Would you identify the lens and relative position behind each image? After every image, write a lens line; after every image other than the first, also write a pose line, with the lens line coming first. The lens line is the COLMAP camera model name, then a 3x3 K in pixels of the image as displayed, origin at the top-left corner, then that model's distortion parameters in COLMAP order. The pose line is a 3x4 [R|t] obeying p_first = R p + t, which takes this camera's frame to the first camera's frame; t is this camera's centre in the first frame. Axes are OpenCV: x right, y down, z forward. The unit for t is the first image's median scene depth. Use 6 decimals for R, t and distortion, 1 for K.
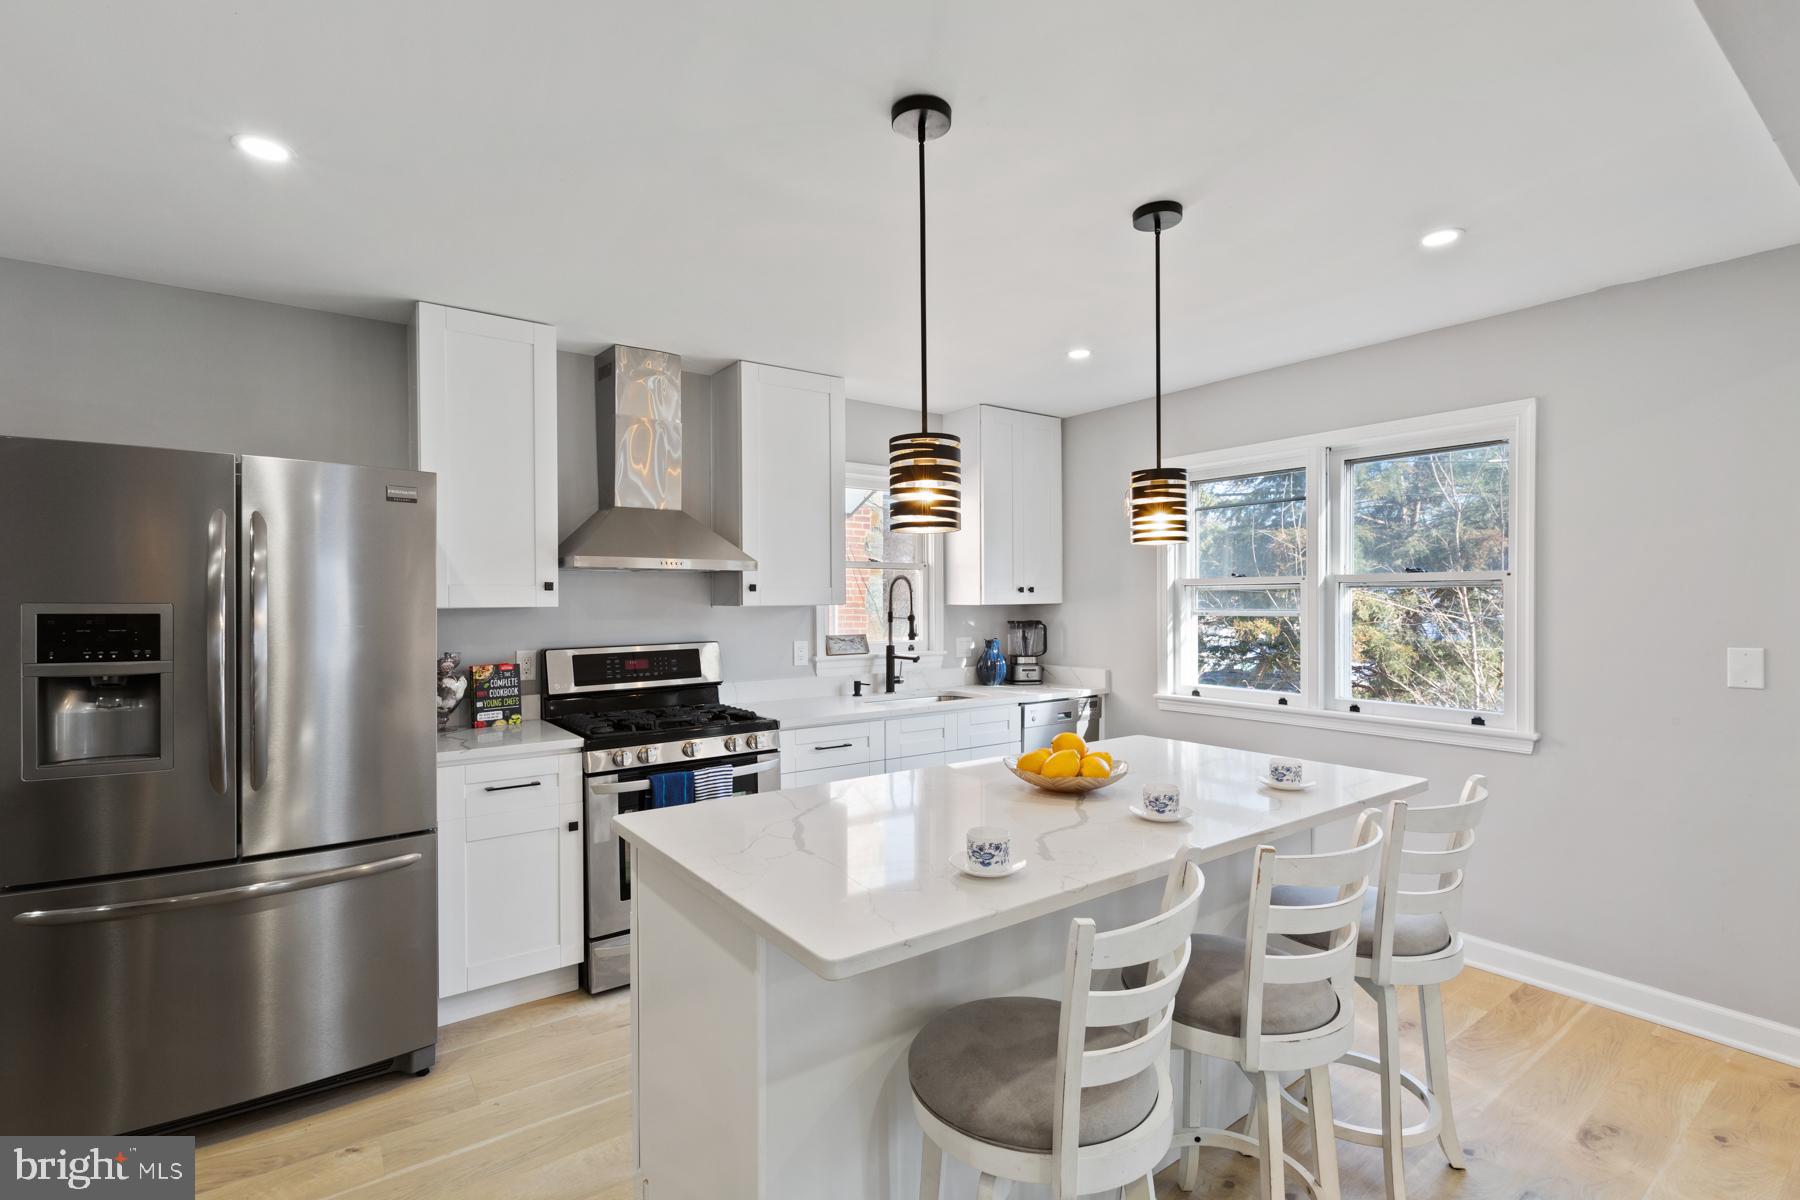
lens RADIAL K [[827.7, 0, 893.9], [0, 827.7, 609.0], [0, 0, 1]] dist [-0.000297, 0.000227]
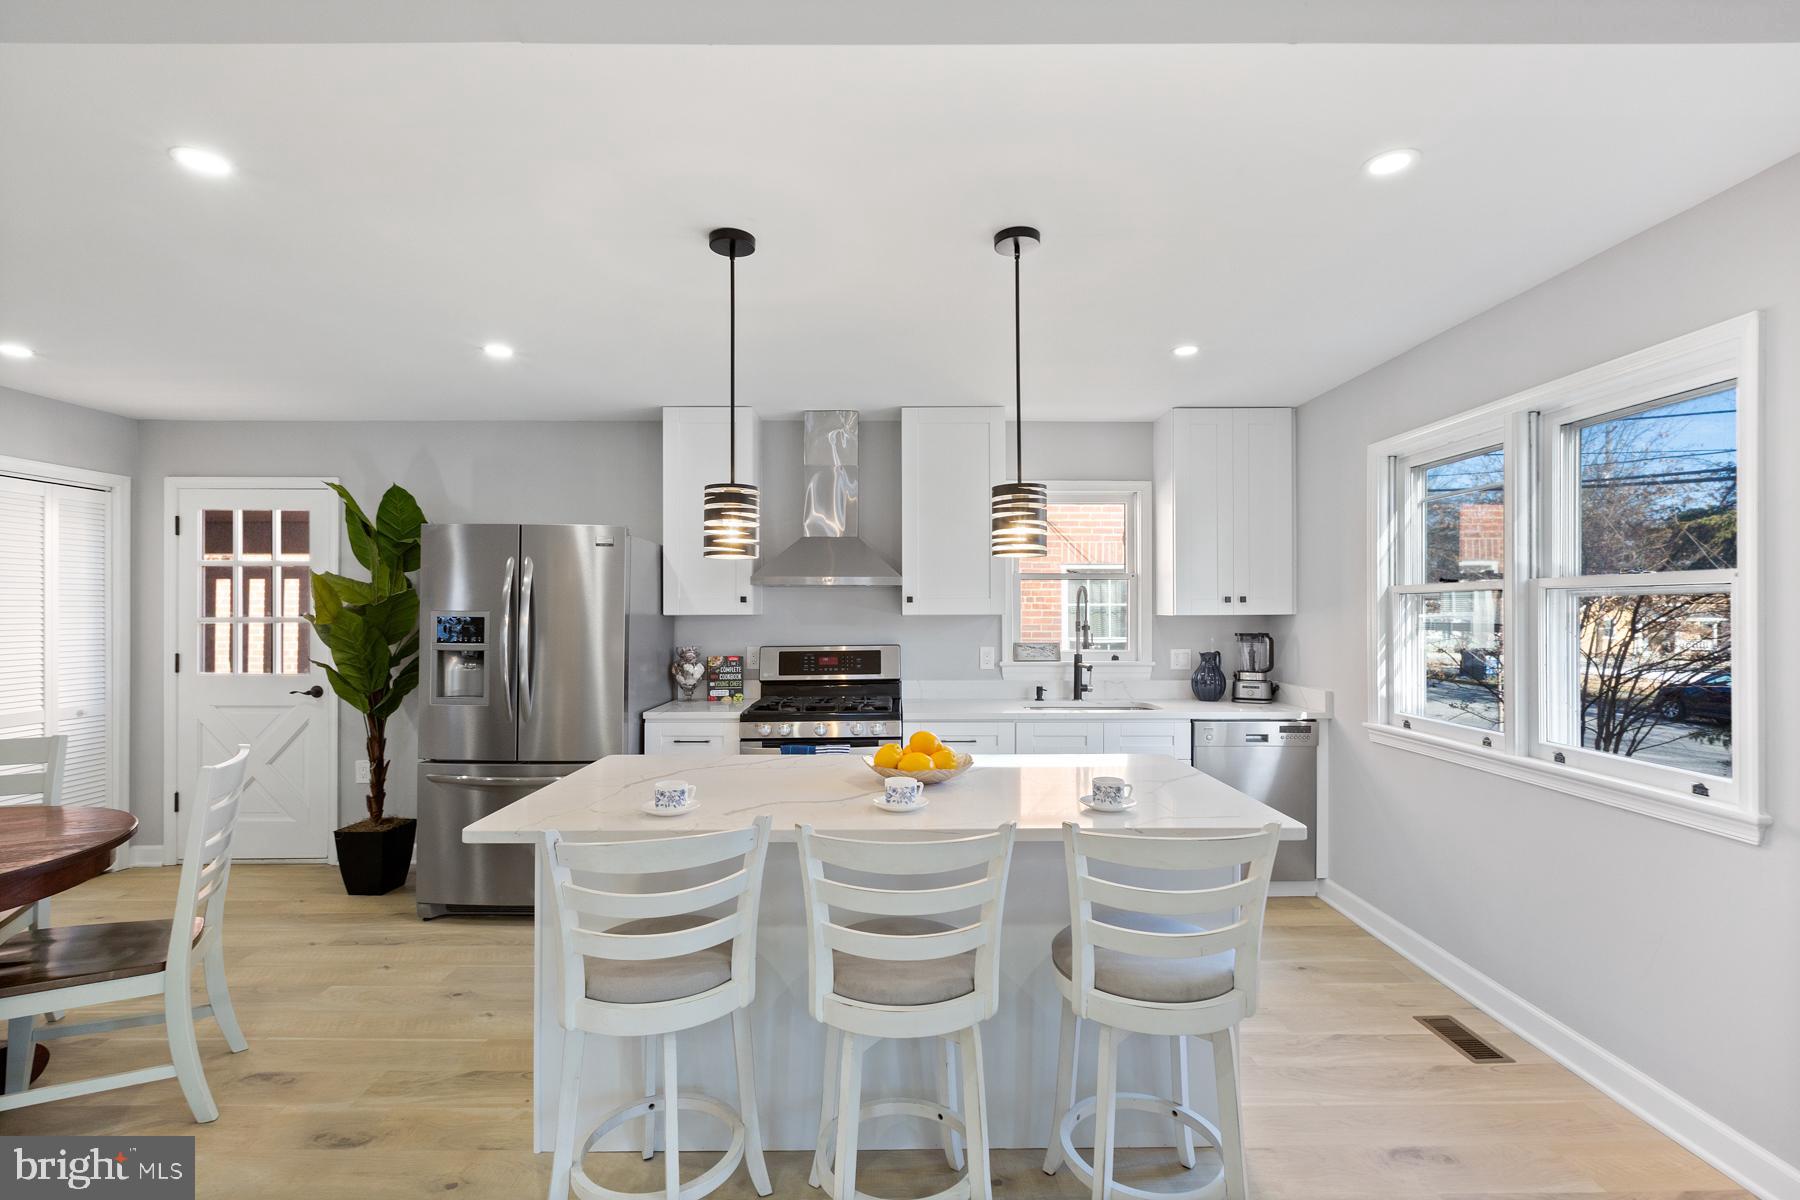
lens RADIAL K [[810.7, 0, 900.3], [0, 810.7, 608.8], [0, 0, 1]] dist [-0.001770, 0.000468]
pose [[0.813167, 0.001027, -0.582029, 0.502908], [-0.008241, 0.999919, -0.009749, -0.001020], [0.581972, 0.012725, 0.813110, 0.063273]]
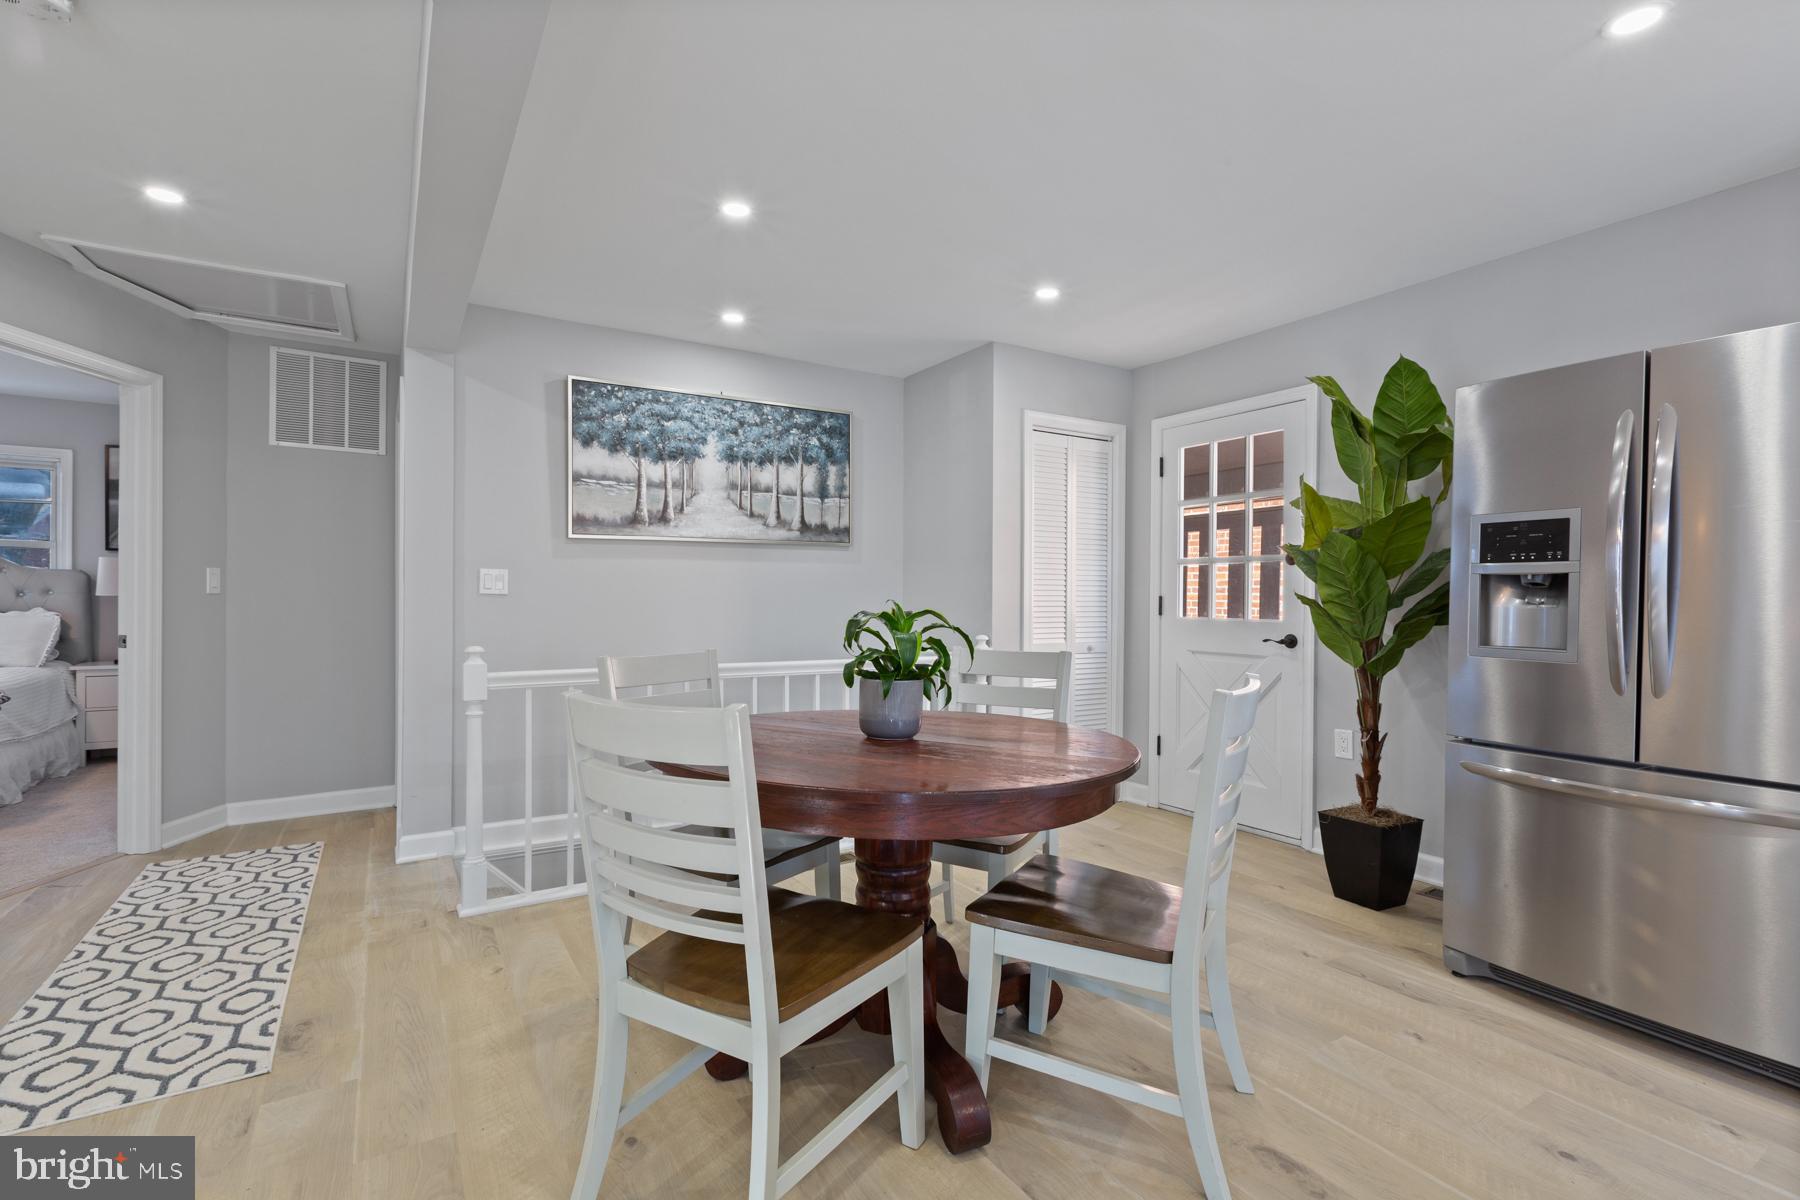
lens RADIAL K [[820.0, 0, 896.3], [0, 820.0, 601.5], [0, 0, 1]] dist [-0.002135, -0.000186]
pose [[-0.074330, 0.005620, -0.997218, 0.145804], [-0.017355, 0.999825, 0.006929, 0.072919], [0.997083, 0.017822, -0.074219, 0.121419]]
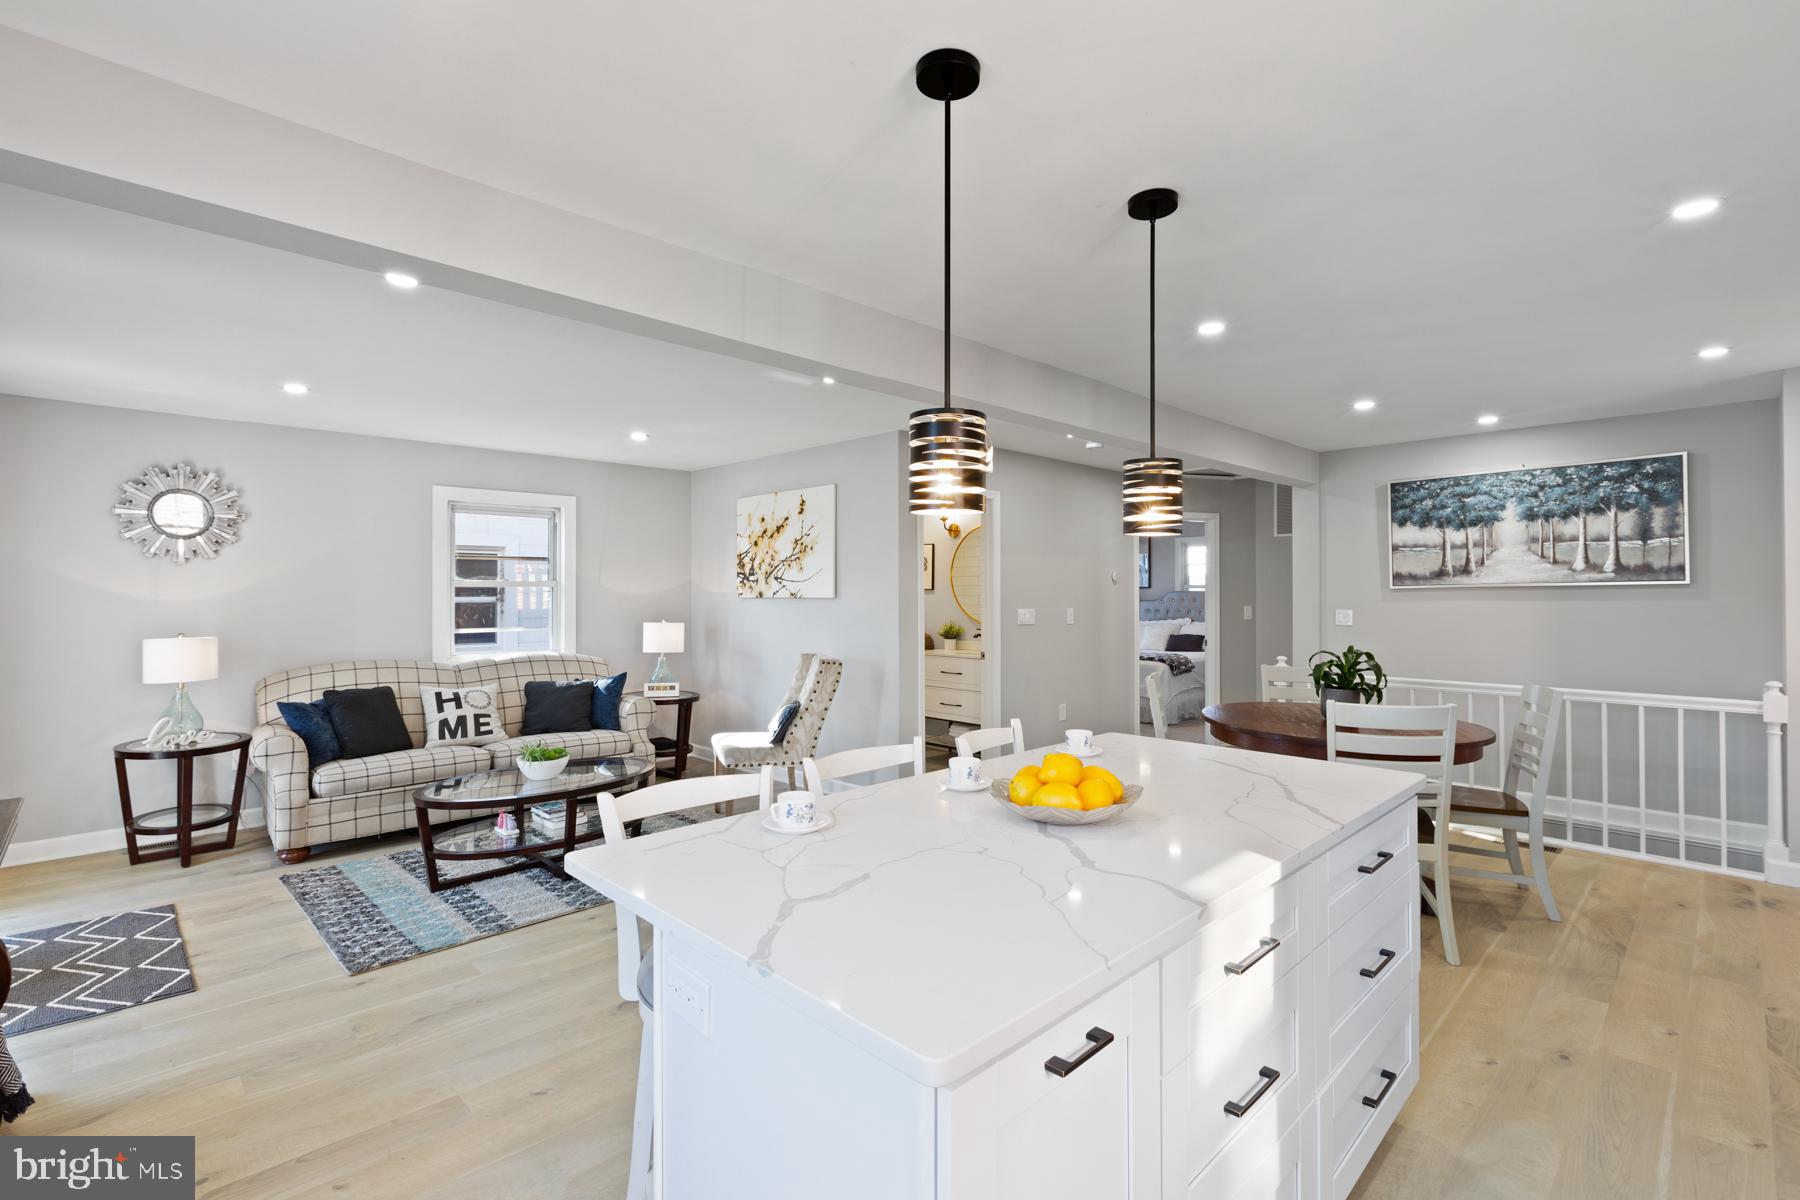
lens RADIAL K [[816.1, 0, 895.0], [0, 816.1, 580.7], [0, 0, 1]] dist [0.000574, 0.000341]
pose [[-0.990400, 0.002614, -0.138206, 0.299009], [0.003302, 0.999983, -0.004752, -0.009199], [0.138191, -0.005163, -0.990392, 1.096386]]
